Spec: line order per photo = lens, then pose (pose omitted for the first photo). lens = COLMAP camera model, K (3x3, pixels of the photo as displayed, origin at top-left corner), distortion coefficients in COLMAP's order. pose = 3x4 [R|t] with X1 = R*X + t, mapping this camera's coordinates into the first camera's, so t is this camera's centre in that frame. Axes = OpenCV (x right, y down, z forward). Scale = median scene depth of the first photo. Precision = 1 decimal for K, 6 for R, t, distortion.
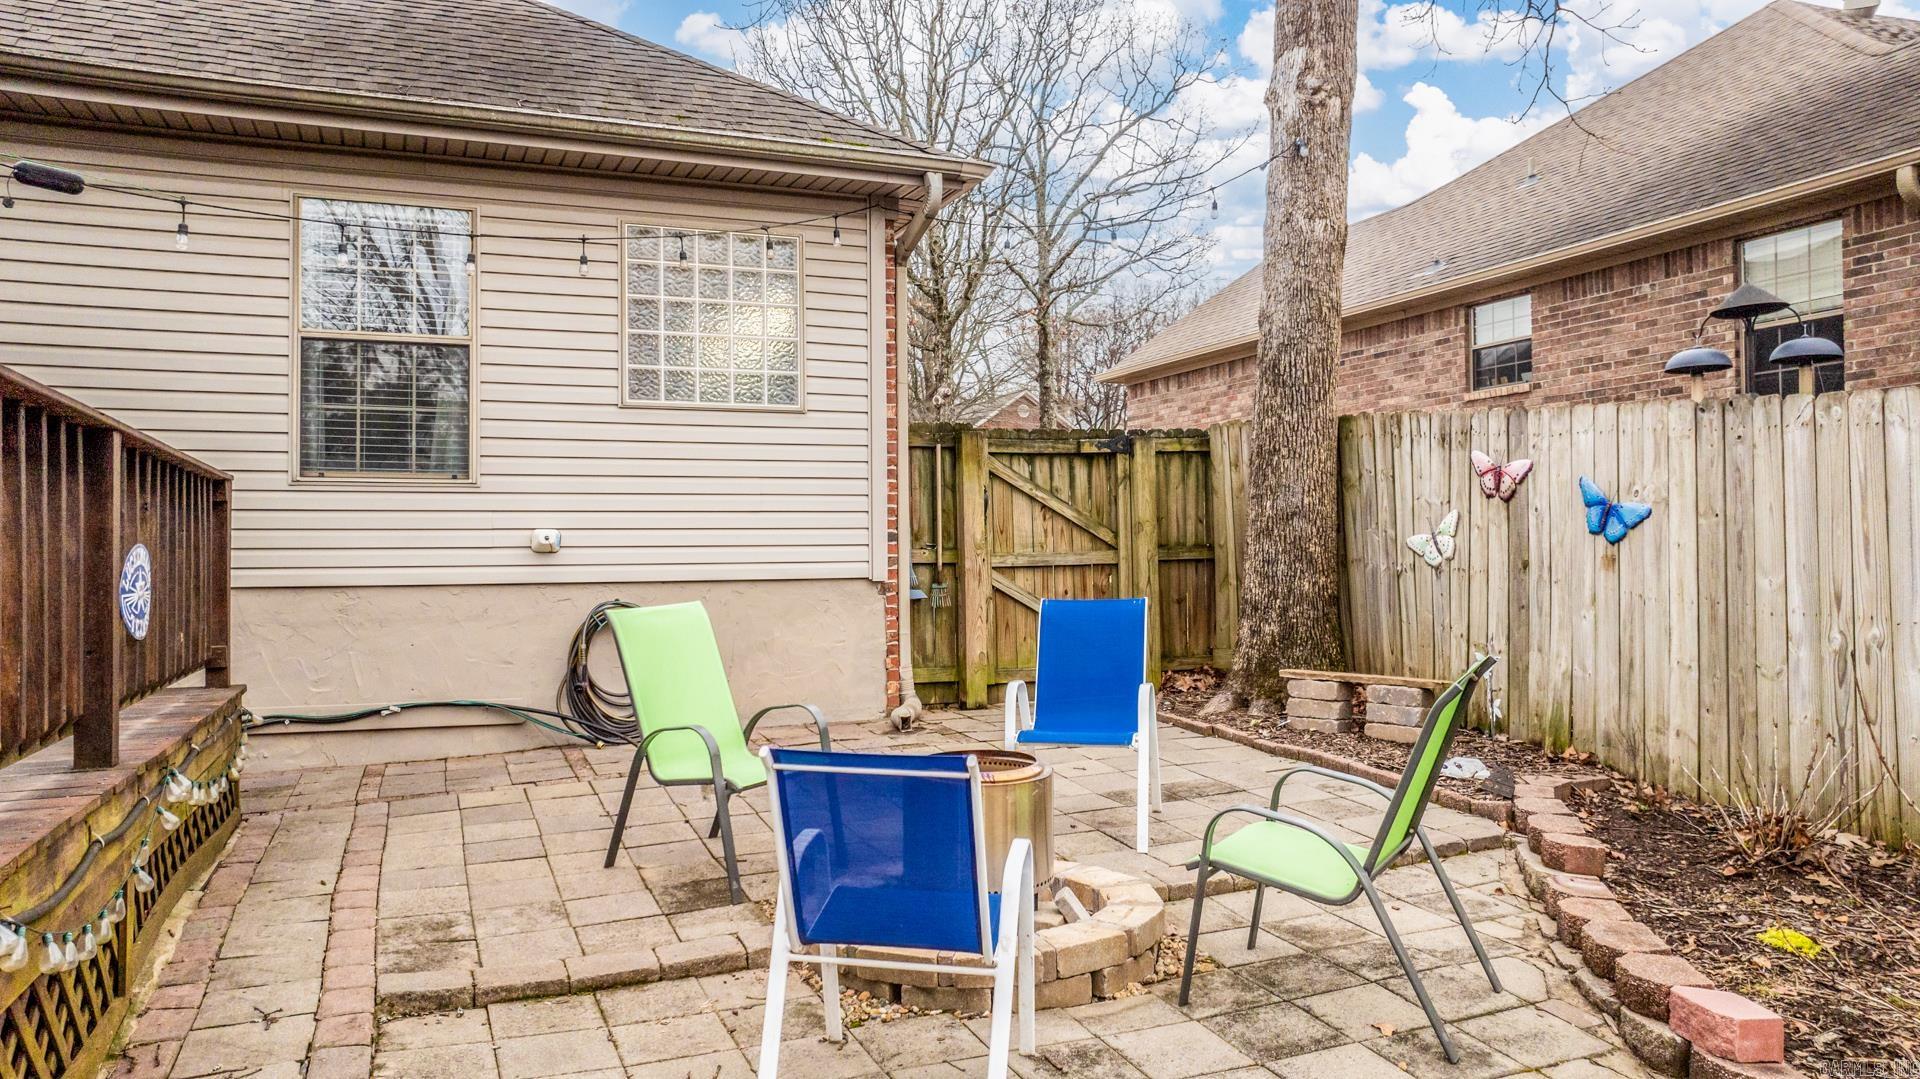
lens RADIAL K [[1343.9, 0, 960.0], [0, 1343.9, 539.5], [0, 0, 1]] dist [-0.008517, -0.001530]
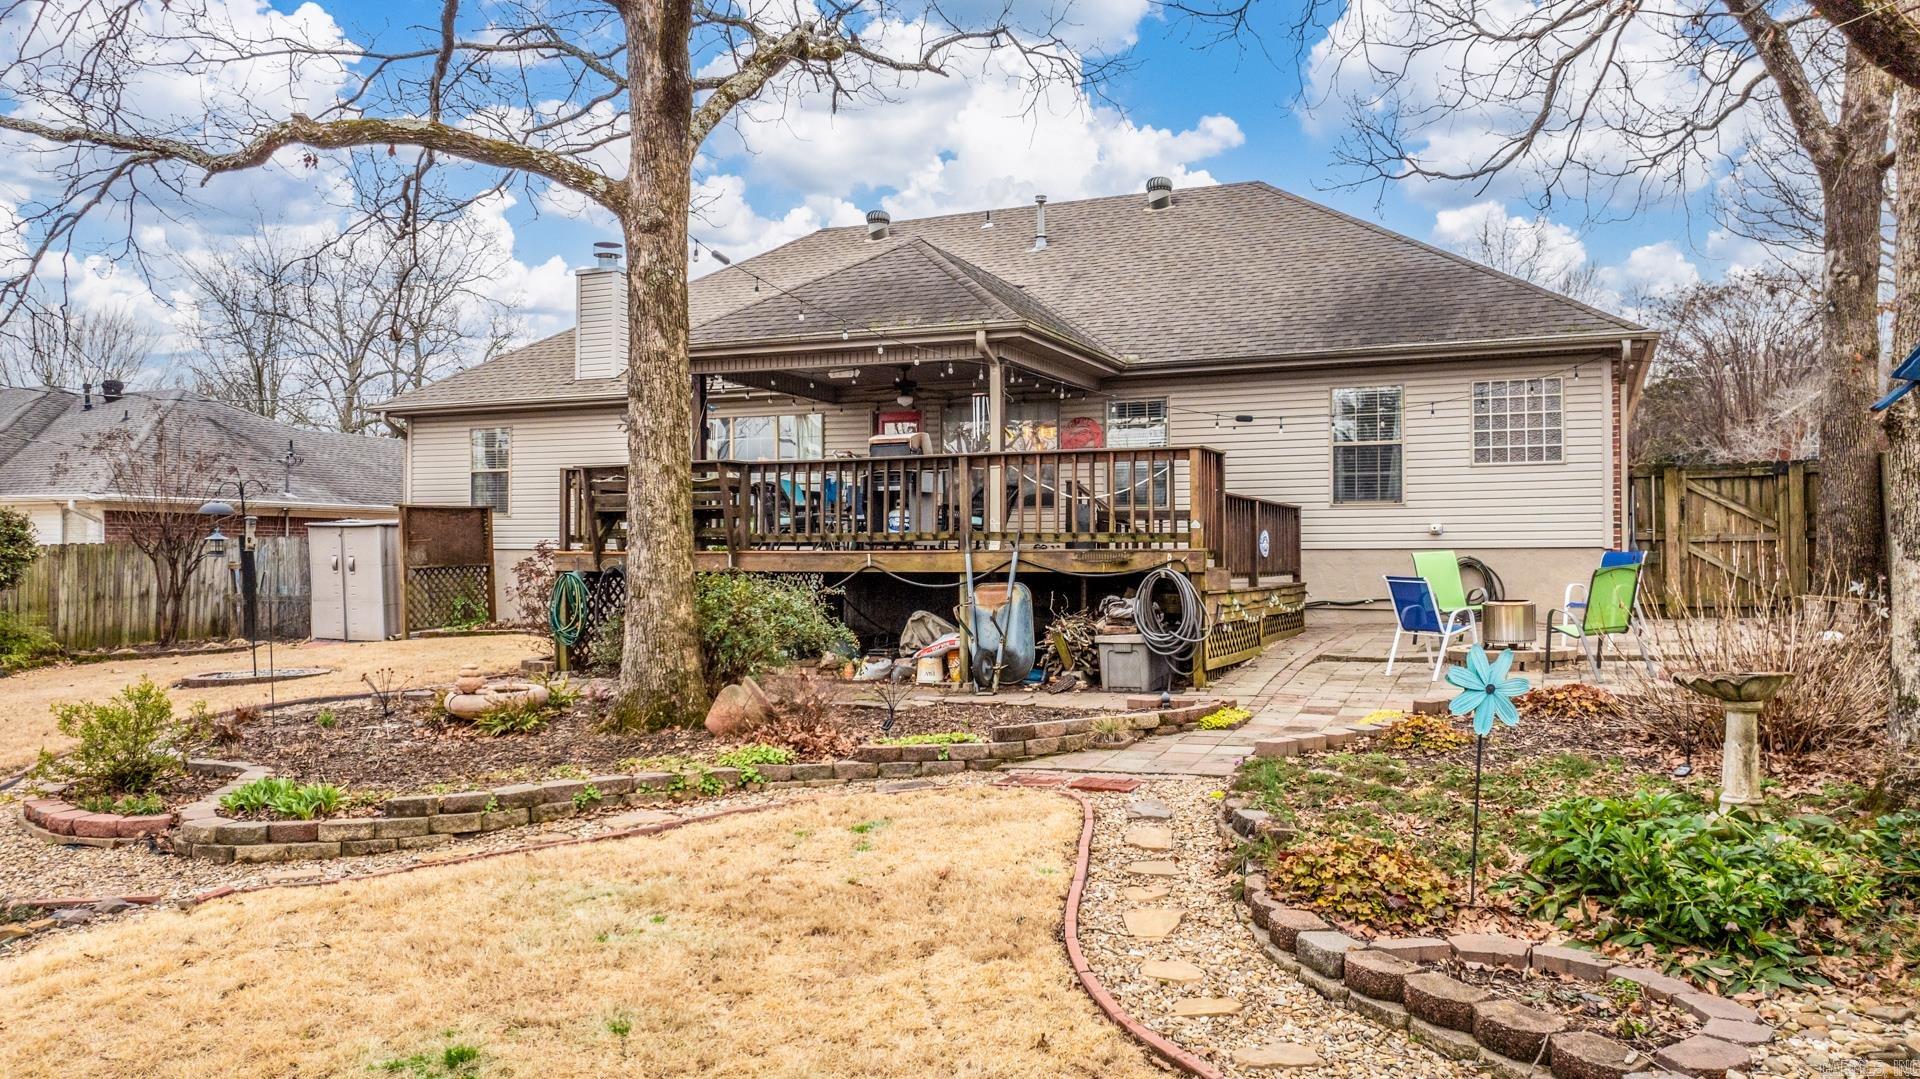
lens RADIAL K [[1343.9, 0, 960.0], [0, 1343.9, 539.5], [0, 0, 1]] dist [-0.008517, -0.001530]
pose [[0.684943, -0.003050, -0.728590, 0.710498], [0.006493, 0.999977, 0.001918, 0.007878], [0.728568, -0.006044, 0.684947, -1.008776]]
